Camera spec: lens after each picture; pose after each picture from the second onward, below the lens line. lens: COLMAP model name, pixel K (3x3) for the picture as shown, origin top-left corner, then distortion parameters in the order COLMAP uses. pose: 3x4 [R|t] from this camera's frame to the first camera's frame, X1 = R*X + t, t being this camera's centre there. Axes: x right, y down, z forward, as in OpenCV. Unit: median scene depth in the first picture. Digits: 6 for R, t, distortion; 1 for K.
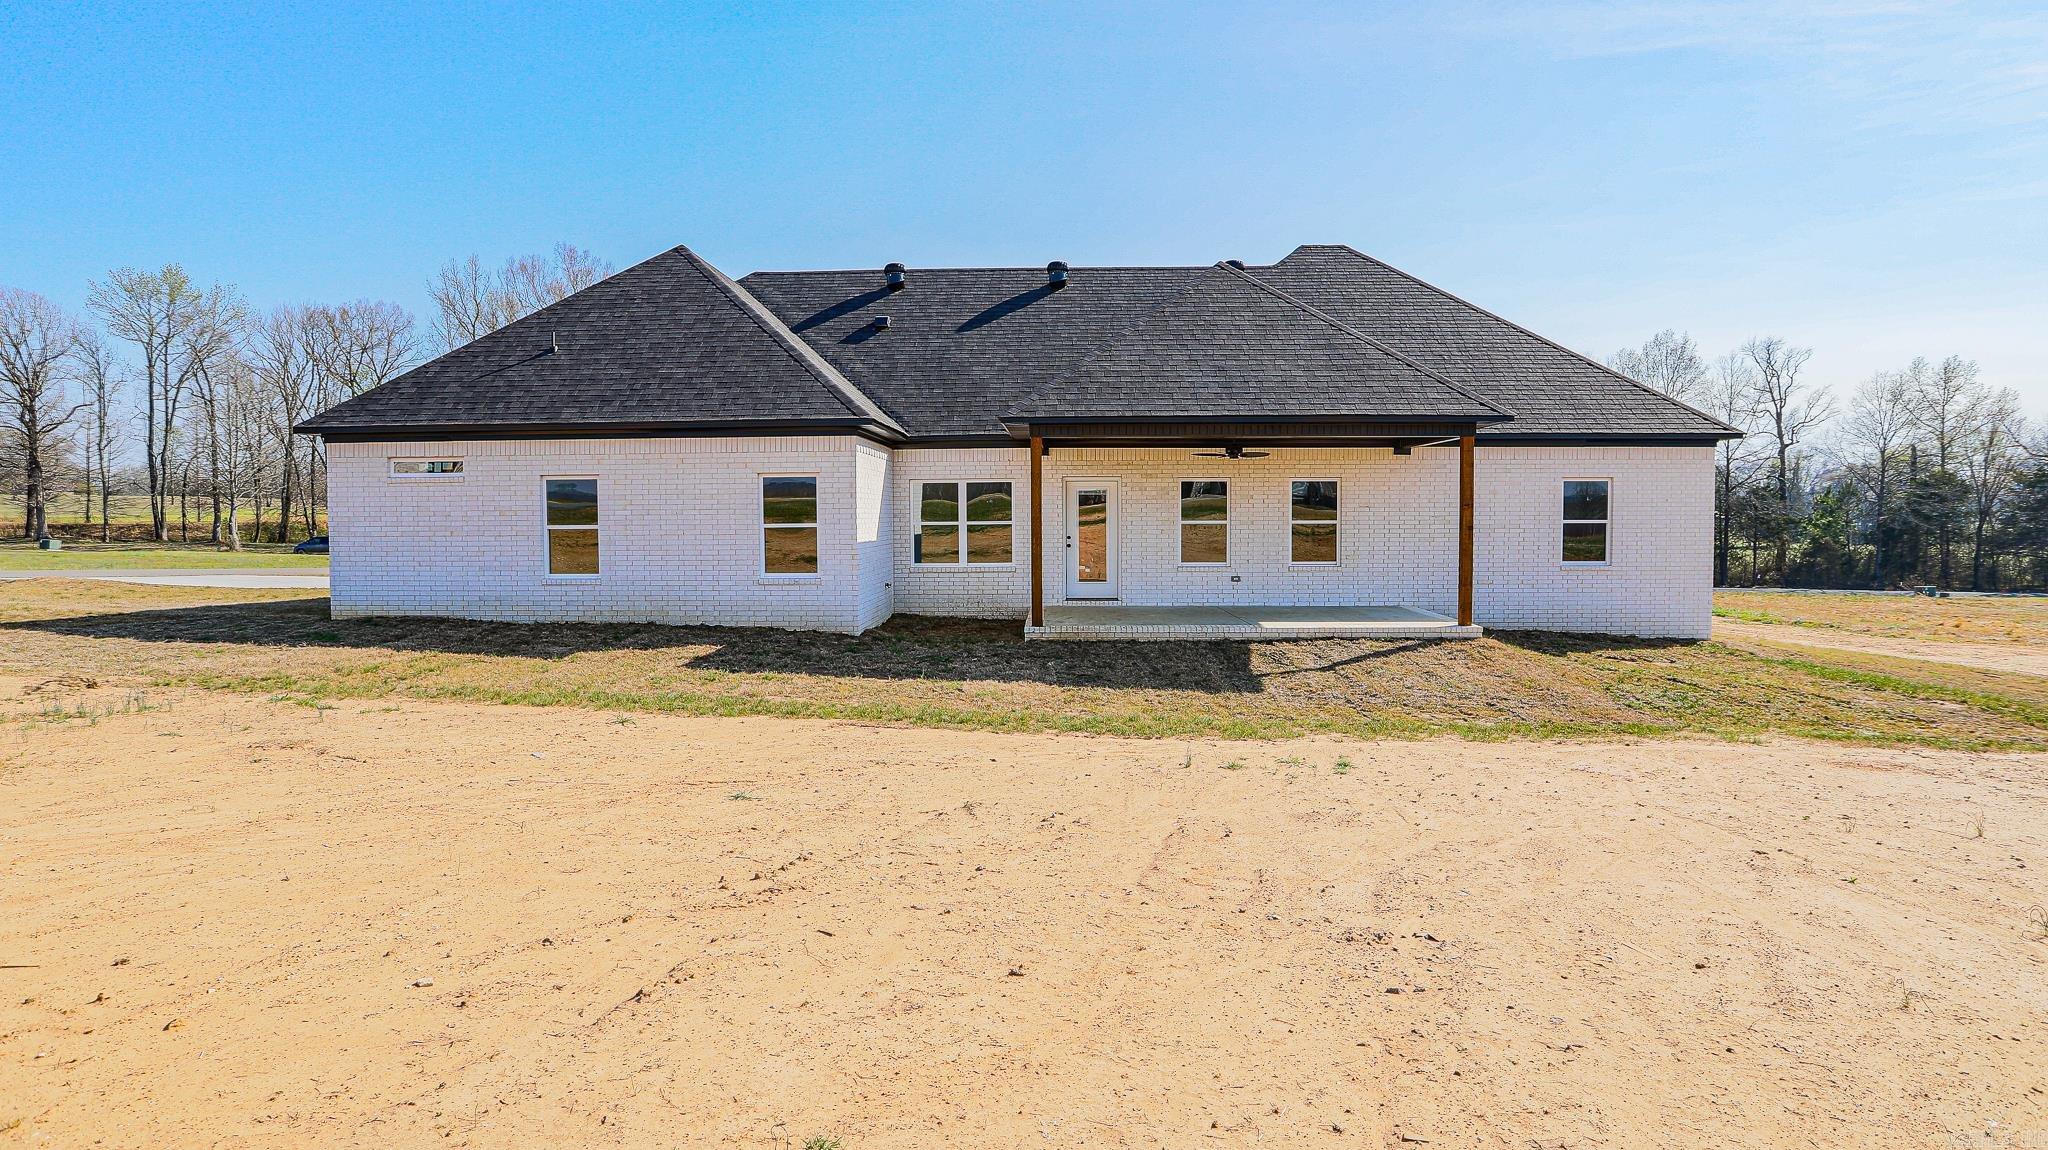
lens RADIAL K [[1055.7, 0, 1022.4], [0, 1055.7, 560.9], [0, 0, 1]] dist [-0.074528, 0.030178]
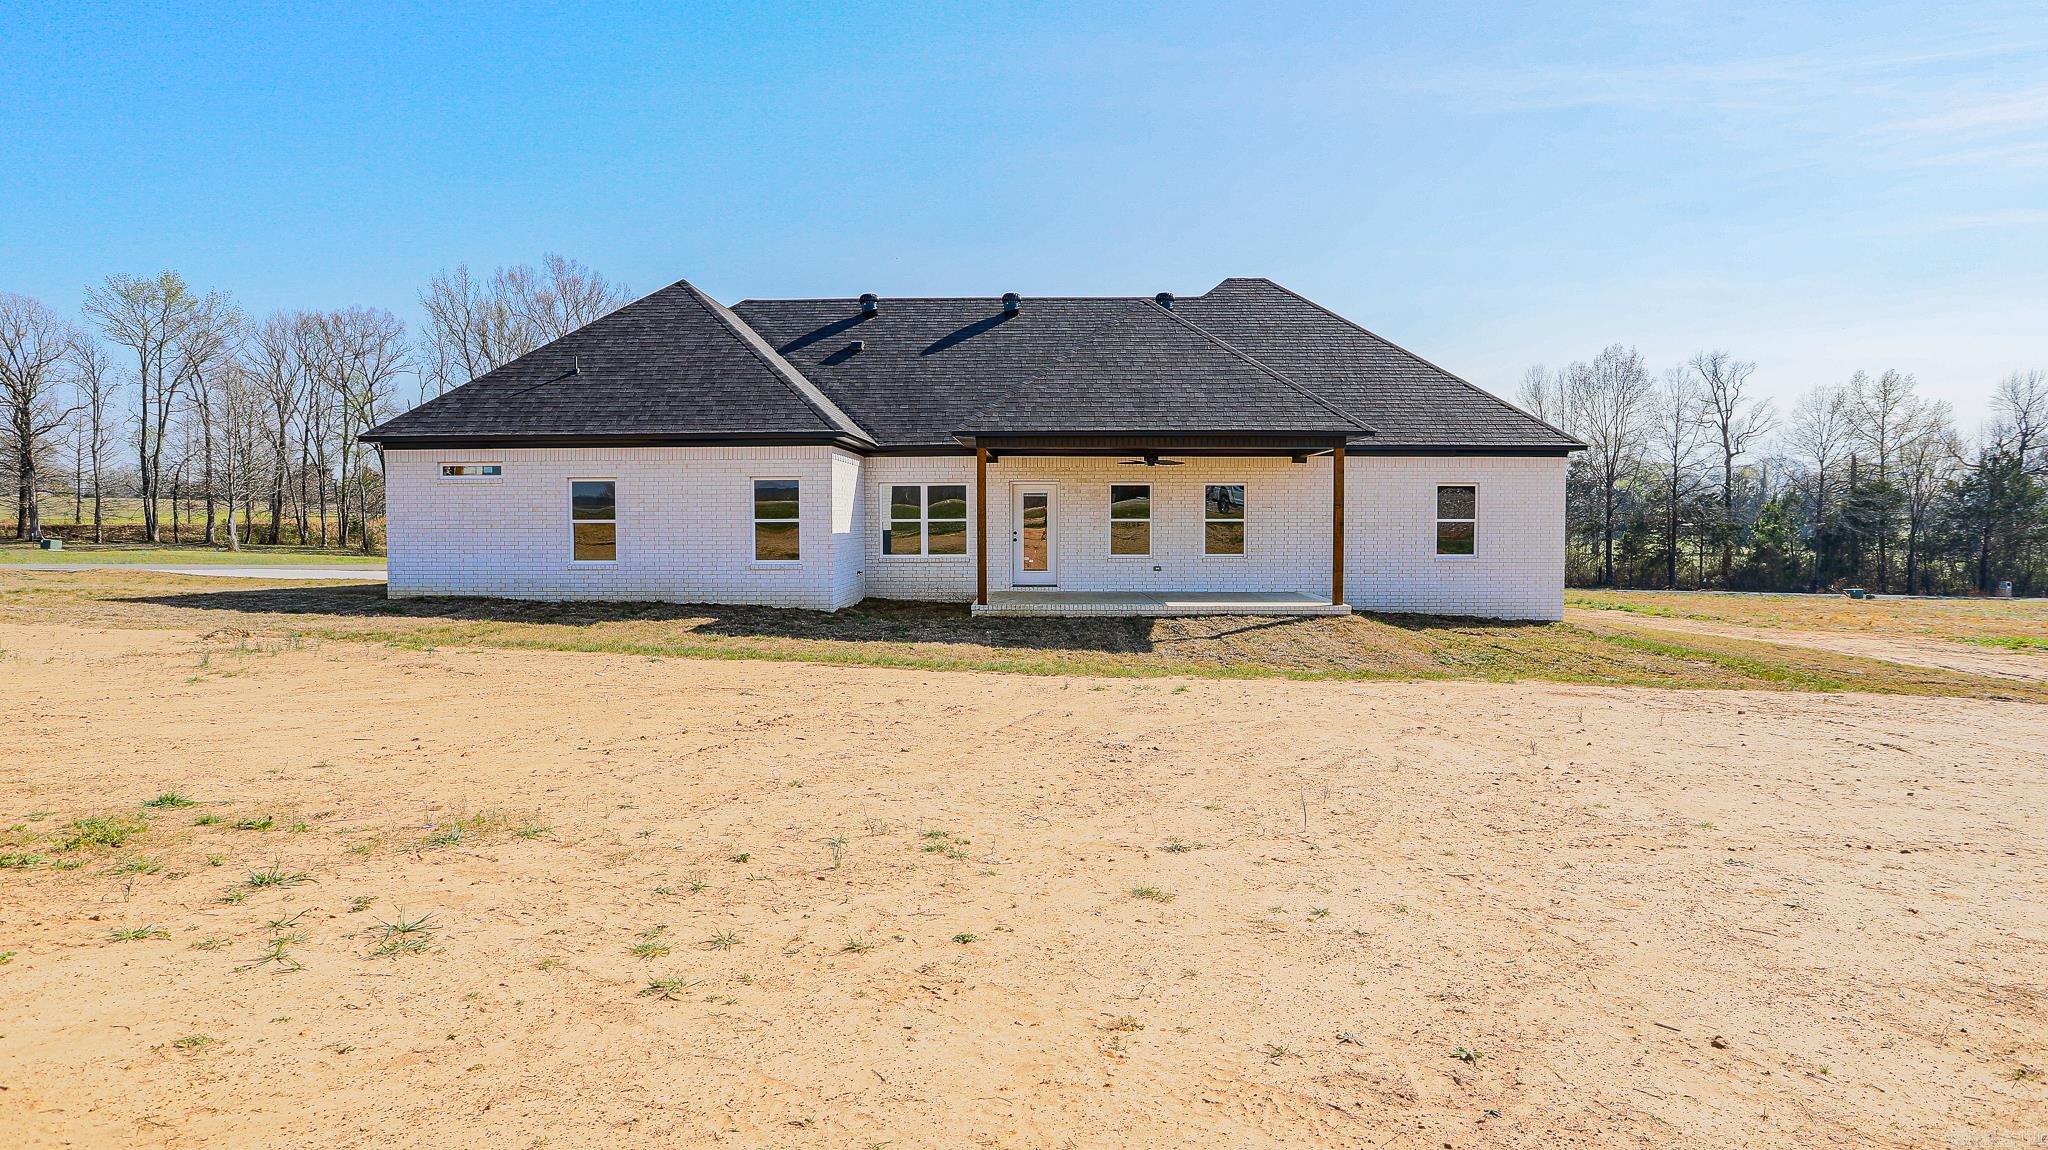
lens RADIAL K [[1055.7, 0, 1022.4], [0, 1055.7, 560.9], [0, 0, 1]] dist [-0.074528, 0.030178]
pose [[0.999884, 0.002751, 0.014964, 0.034760], [-0.002667, 0.999980, -0.005650, 0.015473], [-0.014980, 0.005609, 0.999872, -0.169907]]
